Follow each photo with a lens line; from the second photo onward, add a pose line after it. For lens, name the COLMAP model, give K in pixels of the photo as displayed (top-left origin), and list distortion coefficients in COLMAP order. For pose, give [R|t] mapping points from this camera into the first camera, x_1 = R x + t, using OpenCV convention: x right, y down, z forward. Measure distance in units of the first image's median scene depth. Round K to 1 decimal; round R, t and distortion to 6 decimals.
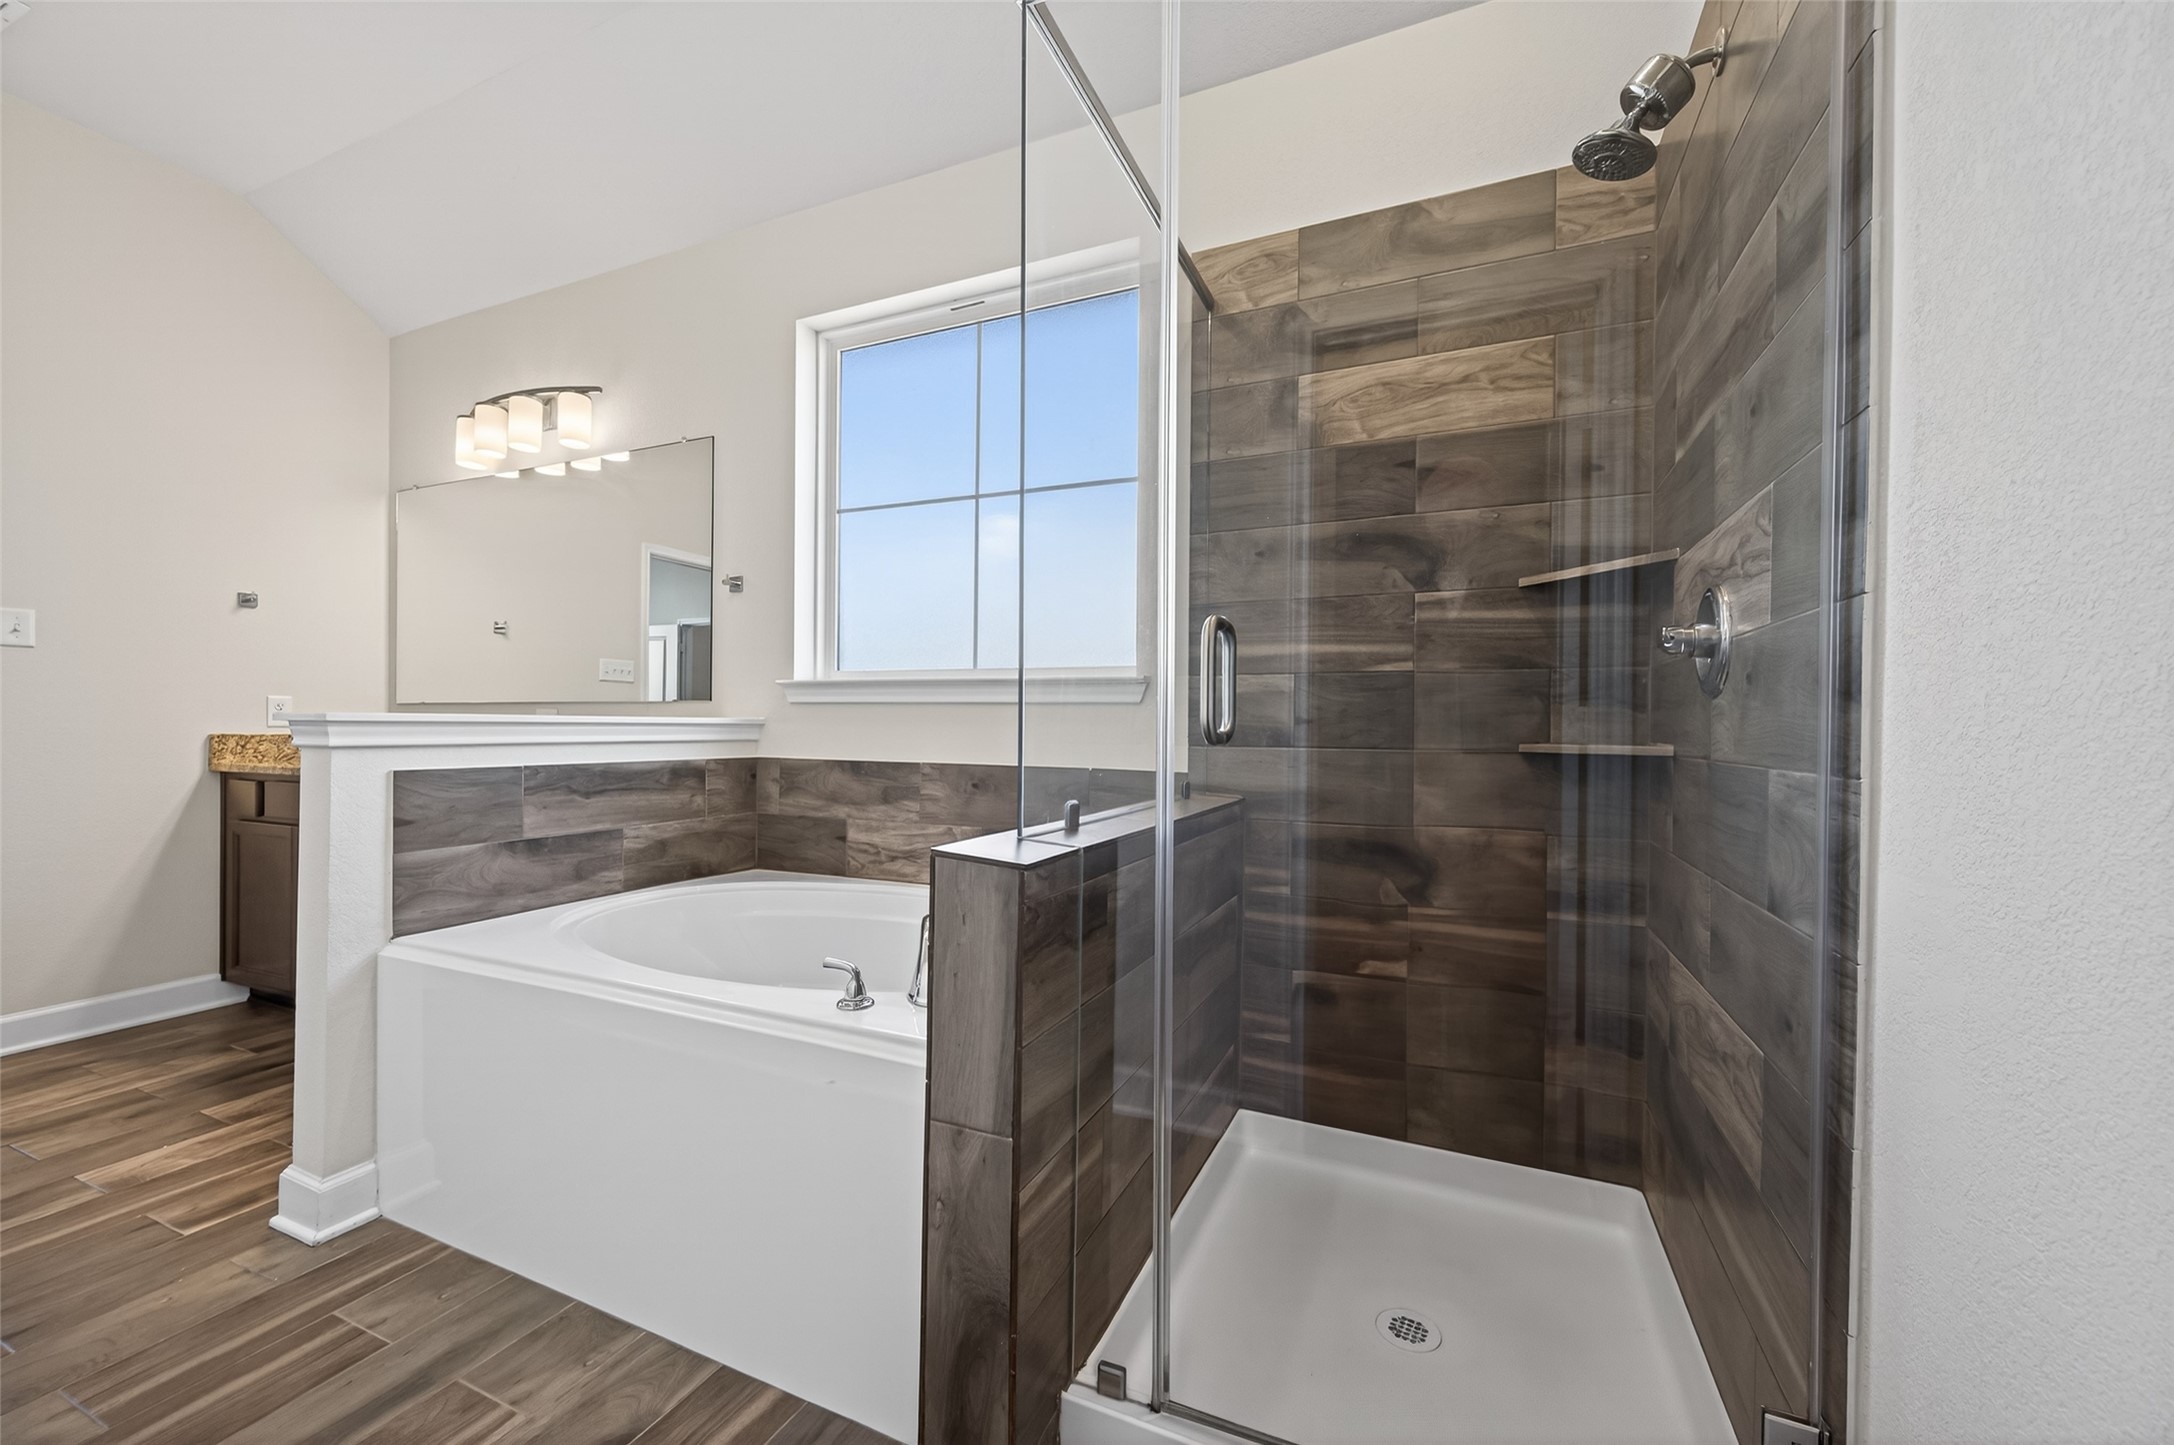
lens RADIAL K [[843.3, 0, 1086.7], [0, 843.3, 727.1], [0, 0, 1]] dist [0.000959, 0.000087]
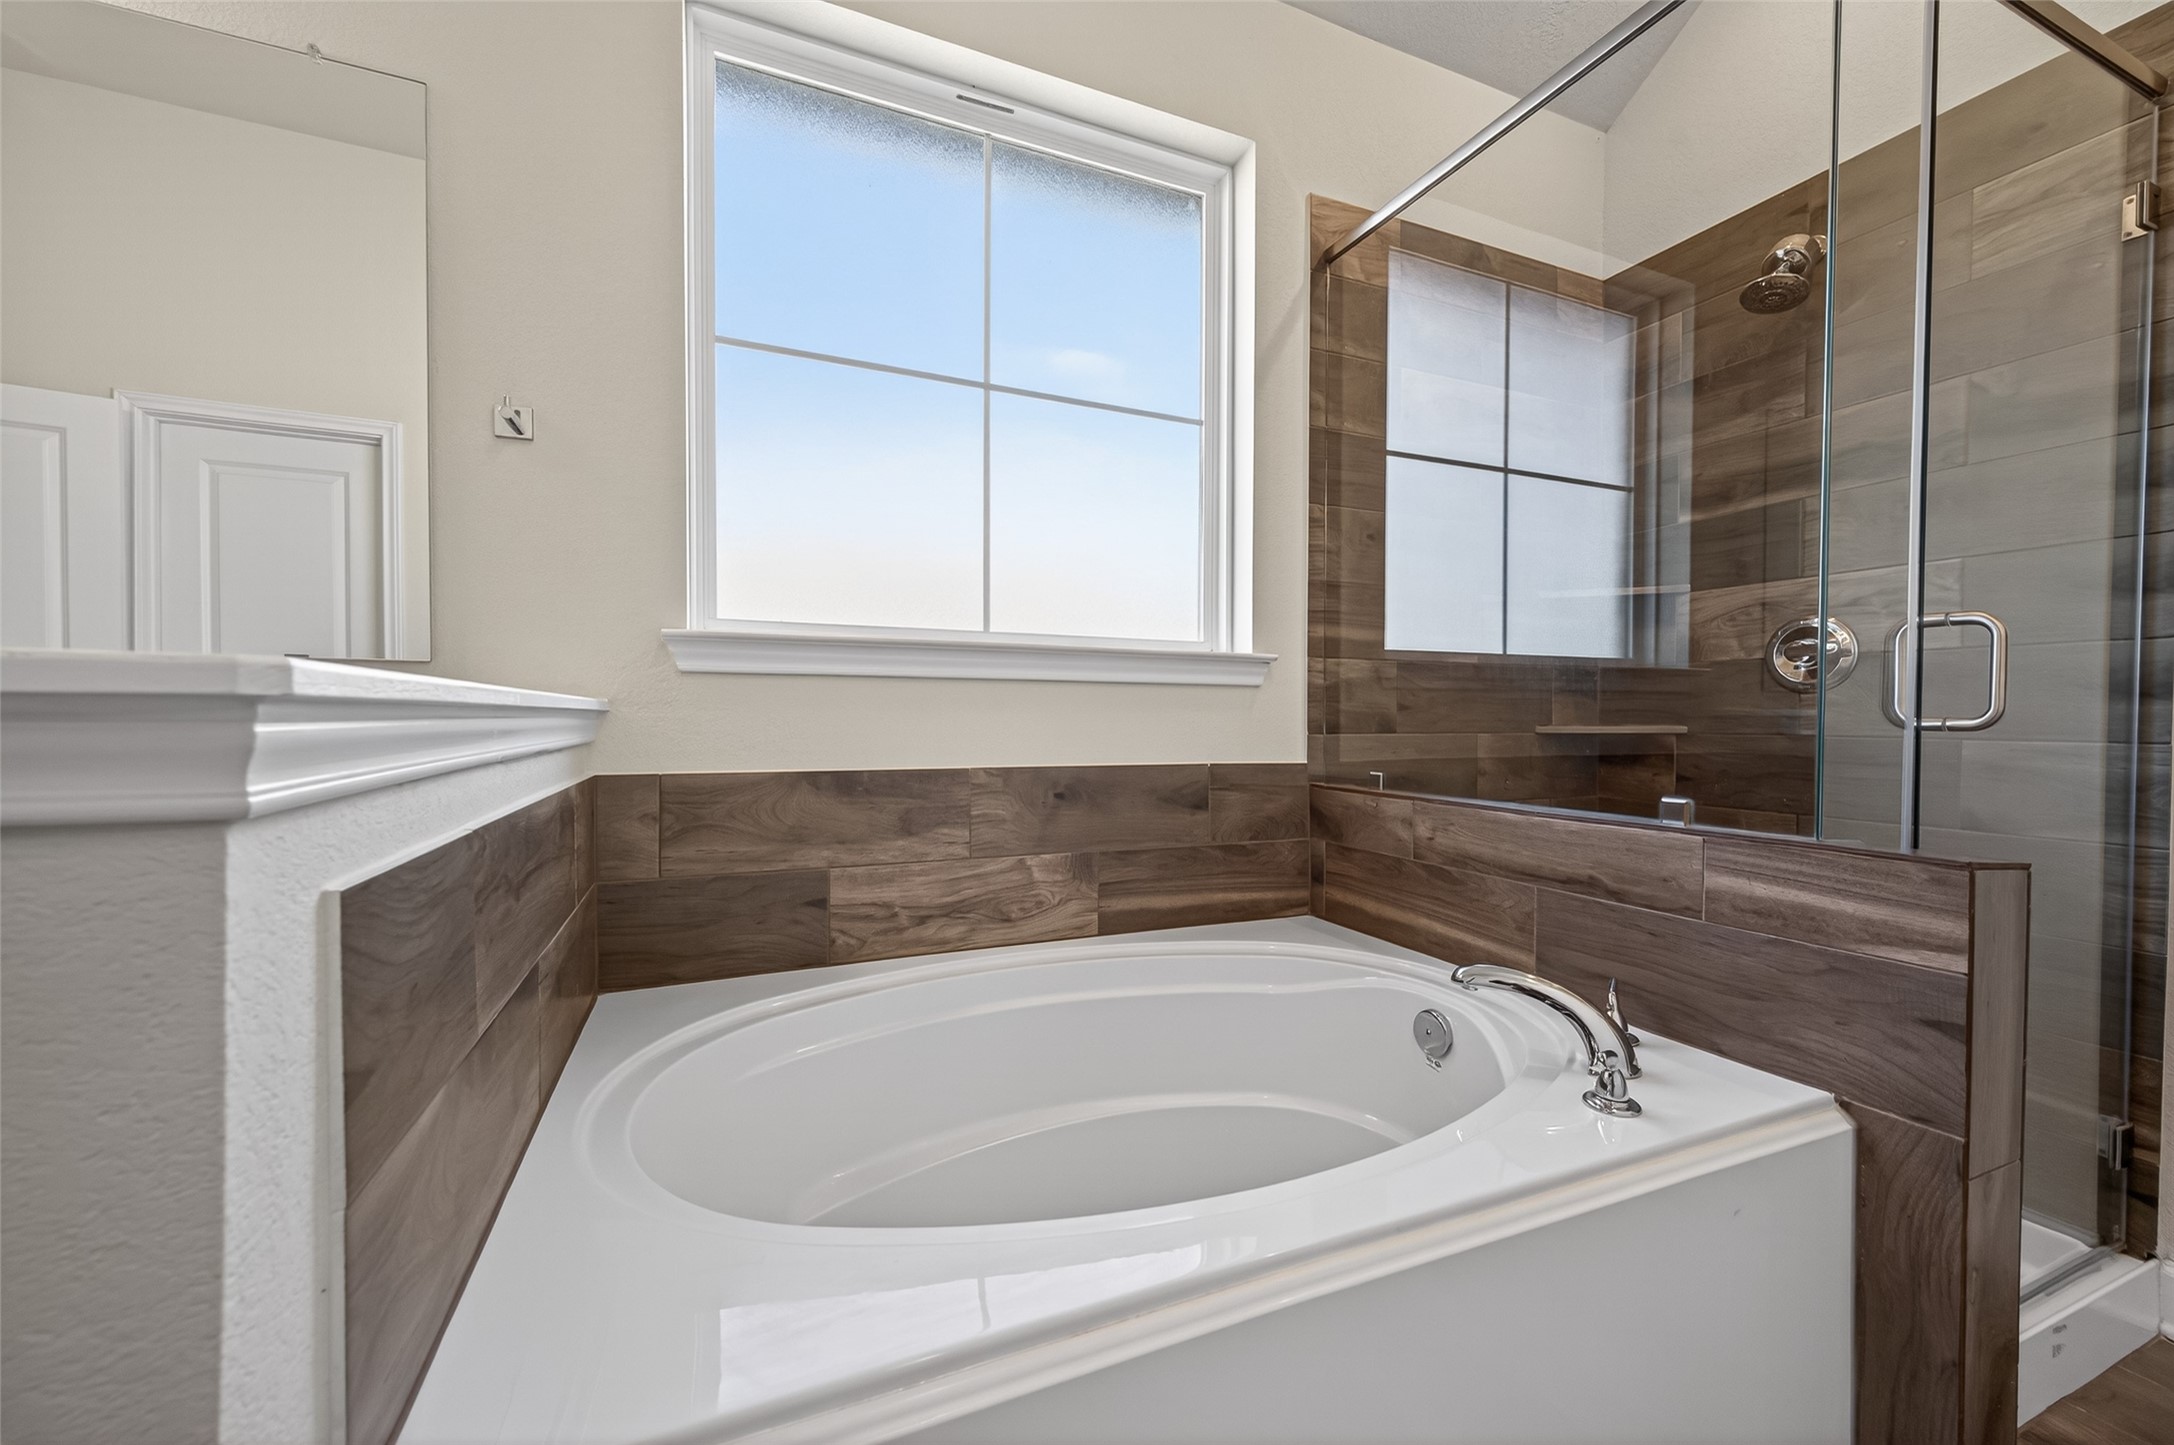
lens RADIAL K [[843.3, 0, 1084.2], [0, 843.3, 723.9], [0, 0, 1]] dist [0.000959, 0.000087]
pose [[0.678324, -0.016203, 0.734584, -0.609811], [0.000412, 0.999765, 0.021672, -0.007187], [-0.734763, -0.014398, 0.678172, 0.470471]]
